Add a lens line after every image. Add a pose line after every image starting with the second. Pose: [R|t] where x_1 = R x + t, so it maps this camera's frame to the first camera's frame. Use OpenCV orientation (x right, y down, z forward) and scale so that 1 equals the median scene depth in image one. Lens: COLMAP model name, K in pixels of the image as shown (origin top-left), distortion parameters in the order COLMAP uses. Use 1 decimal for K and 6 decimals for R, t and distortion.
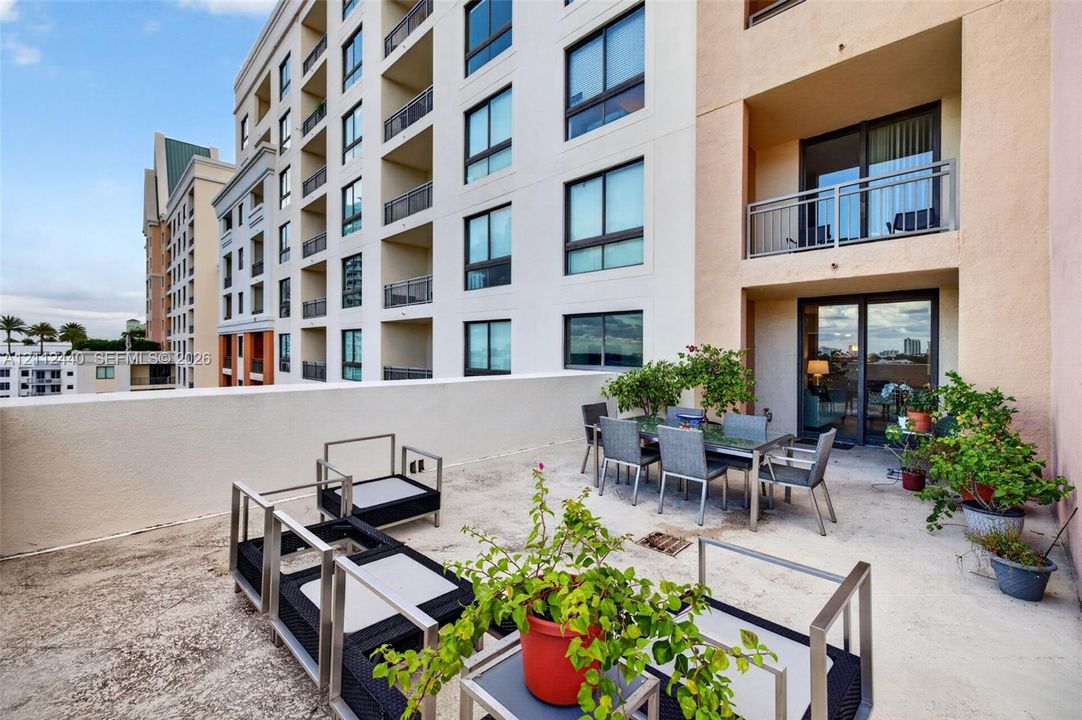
lens RADIAL K [[452.9, 0, 533.7], [0, 452.9, 350.1], [0, 0, 1]] dist [0.005597, -0.000640]
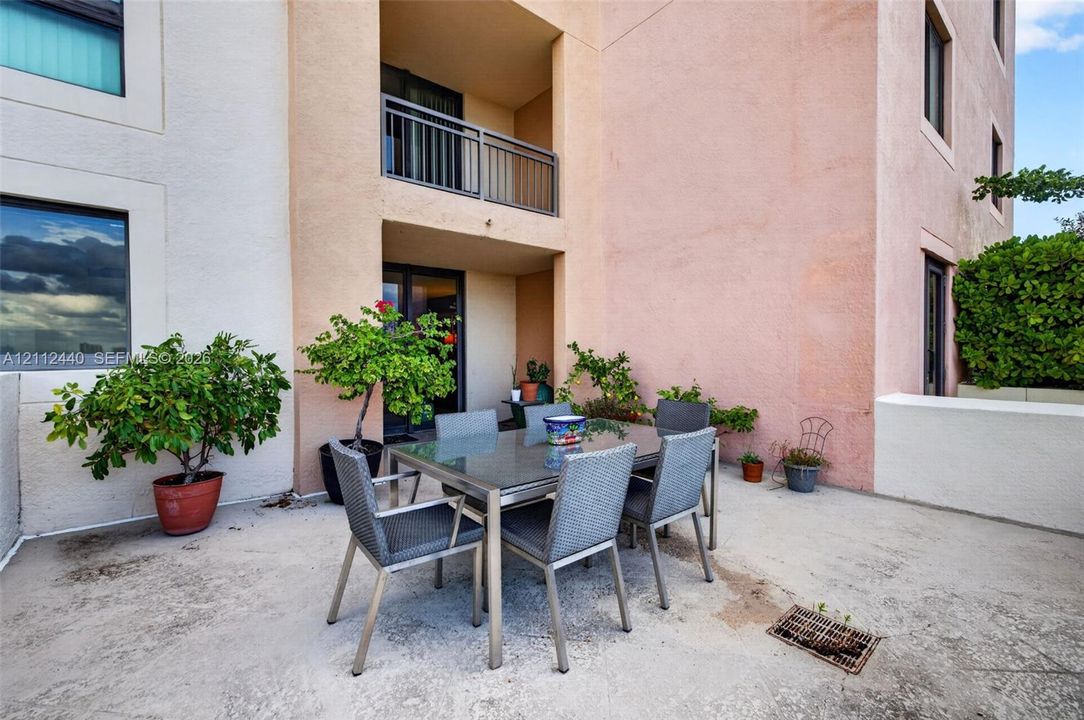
lens RADIAL K [[453.8, 0, 539.0], [0, 453.8, 352.1], [0, 0, 1]] dist [0.005597, -0.000640]
pose [[0.096503, -0.014522, 0.995227, -0.181149], [0.008302, 0.999871, 0.013785, 0.047211], [-0.995298, 0.006932, 0.096611, 0.815471]]
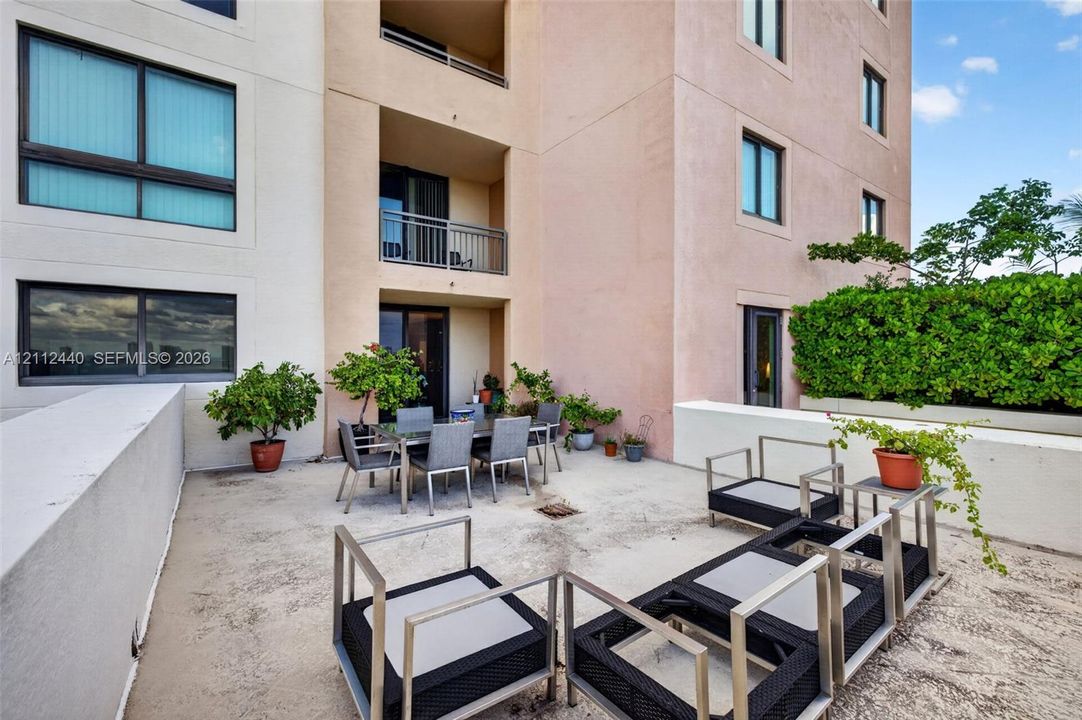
lens RADIAL K [[452.9, 0, 541.7], [0, 452.9, 351.7], [0, 0, 1]] dist [0.005597, -0.000640]
pose [[0.152577, -0.004893, 0.988279, -0.565372], [0.001641, 0.999988, 0.004698, 0.001557], [-0.988290, 0.000905, 0.152583, 0.545568]]
